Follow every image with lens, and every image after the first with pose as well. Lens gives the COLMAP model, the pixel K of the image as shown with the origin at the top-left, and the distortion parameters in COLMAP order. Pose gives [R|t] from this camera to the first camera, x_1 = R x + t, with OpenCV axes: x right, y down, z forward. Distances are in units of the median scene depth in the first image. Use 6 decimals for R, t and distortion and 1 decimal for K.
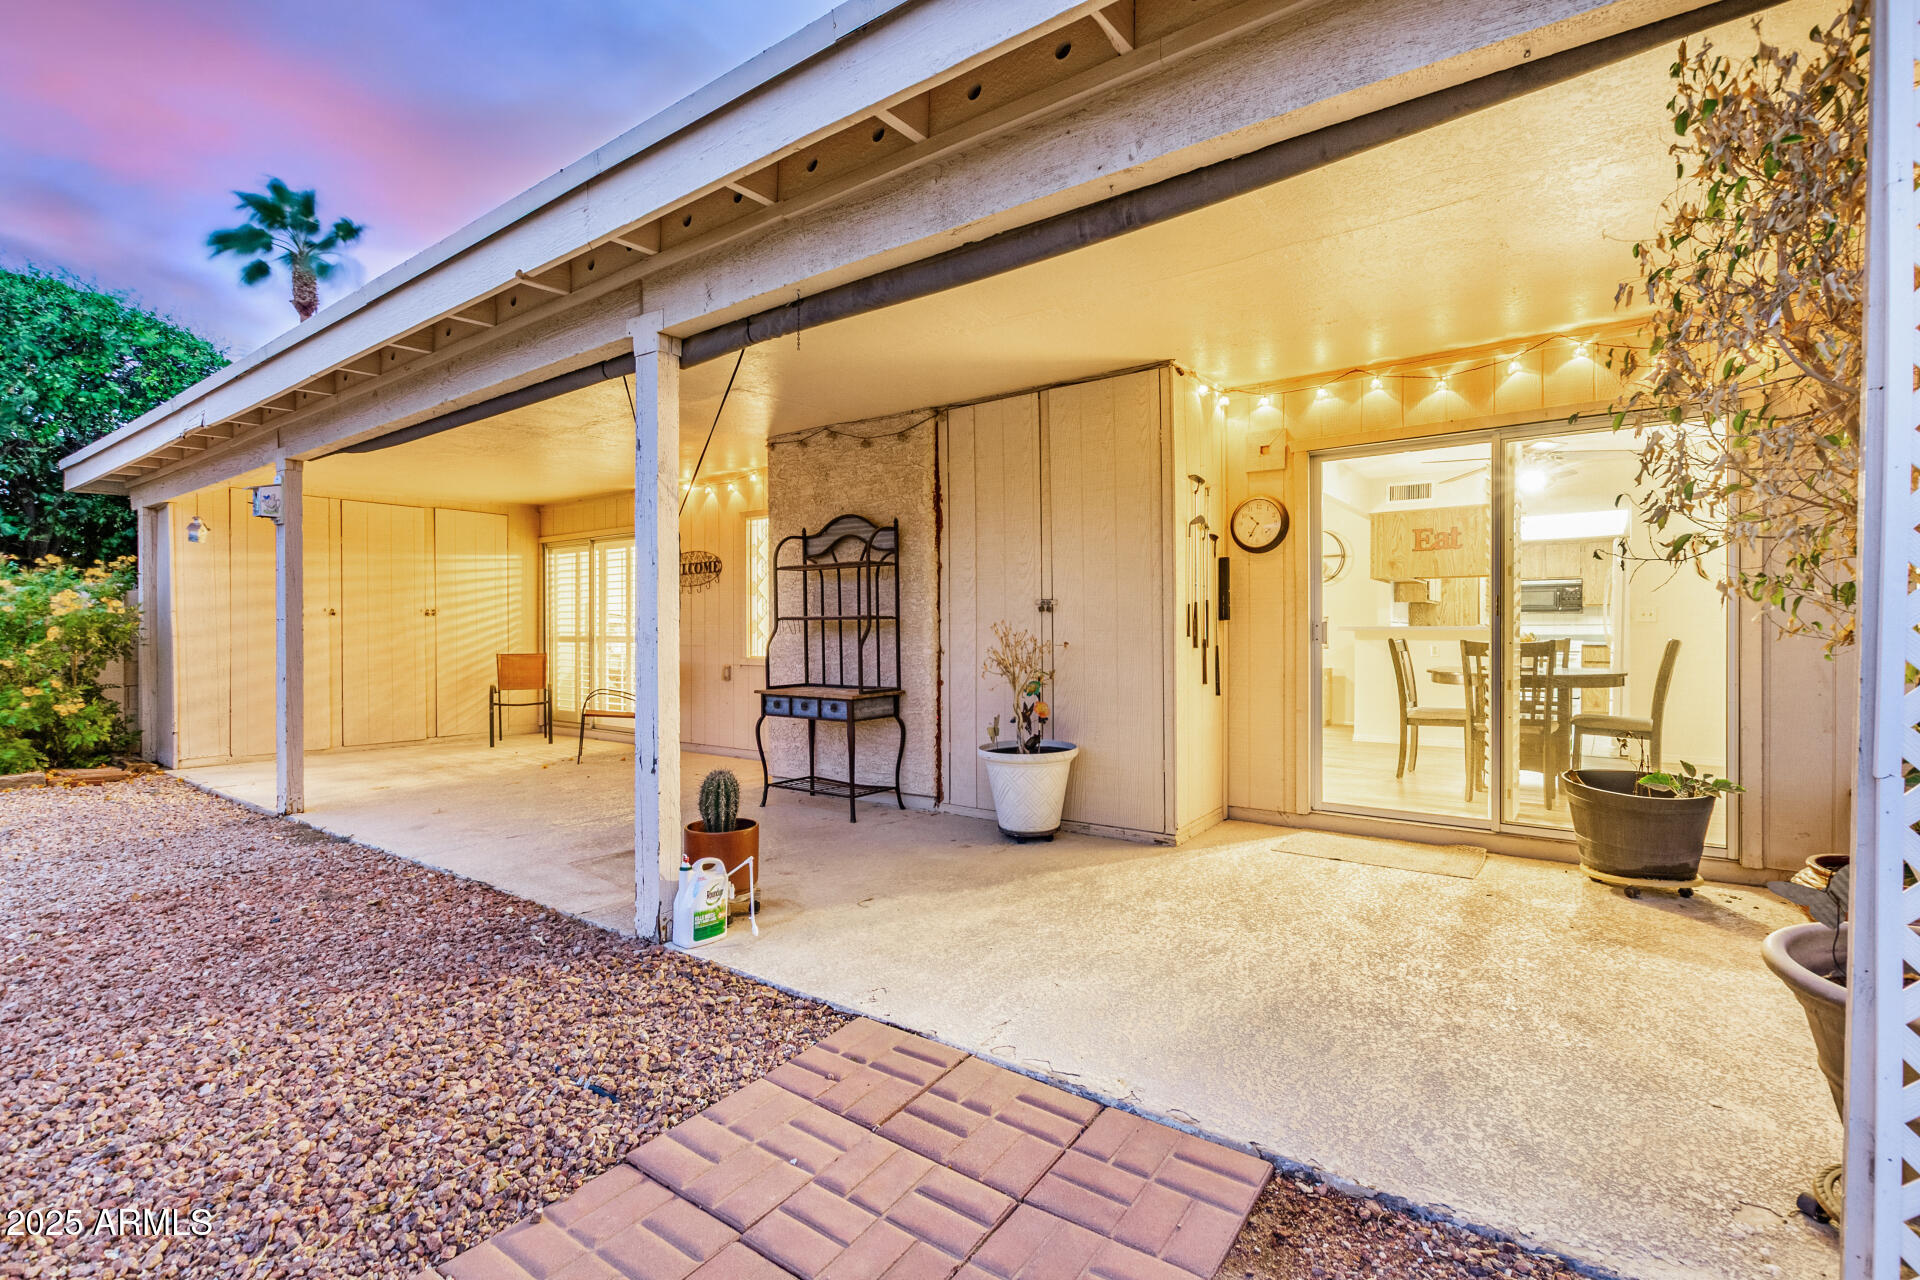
lens RADIAL K [[877.4, 0, 960.0], [0, 877.4, 640.0], [0, 0, 1]] dist [-0.000439, -0.000795]
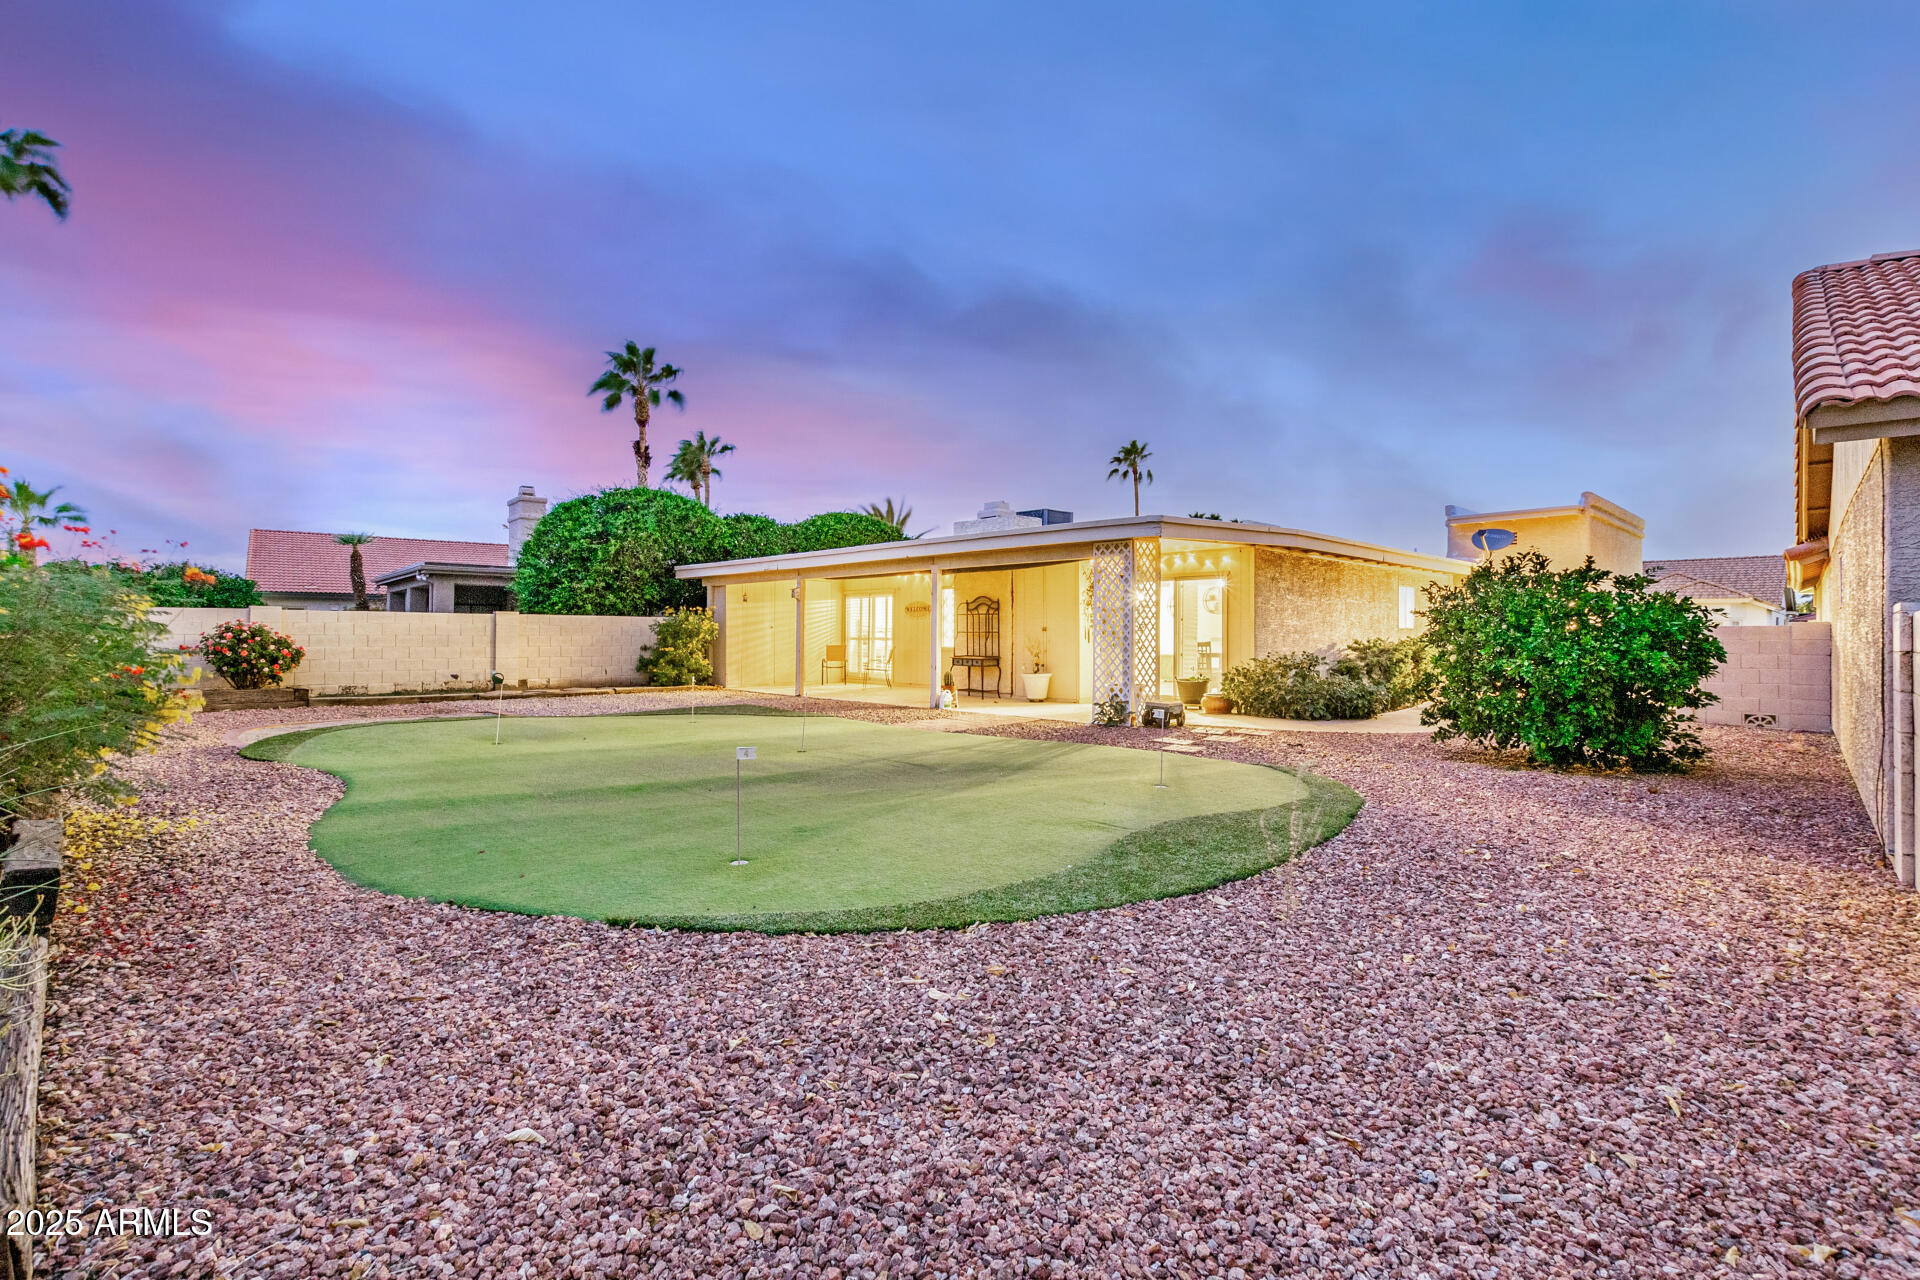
lens RADIAL K [[877.4, 0, 960.0], [0, 877.4, 640.0], [0, 0, 1]] dist [-0.000439, -0.000795]
pose [[0.986030, 0.010900, -0.166211, 0.280876], [-0.011405, 0.999933, -0.002086, 0.008444], [0.166177, 0.003952, 0.986088, -1.855165]]
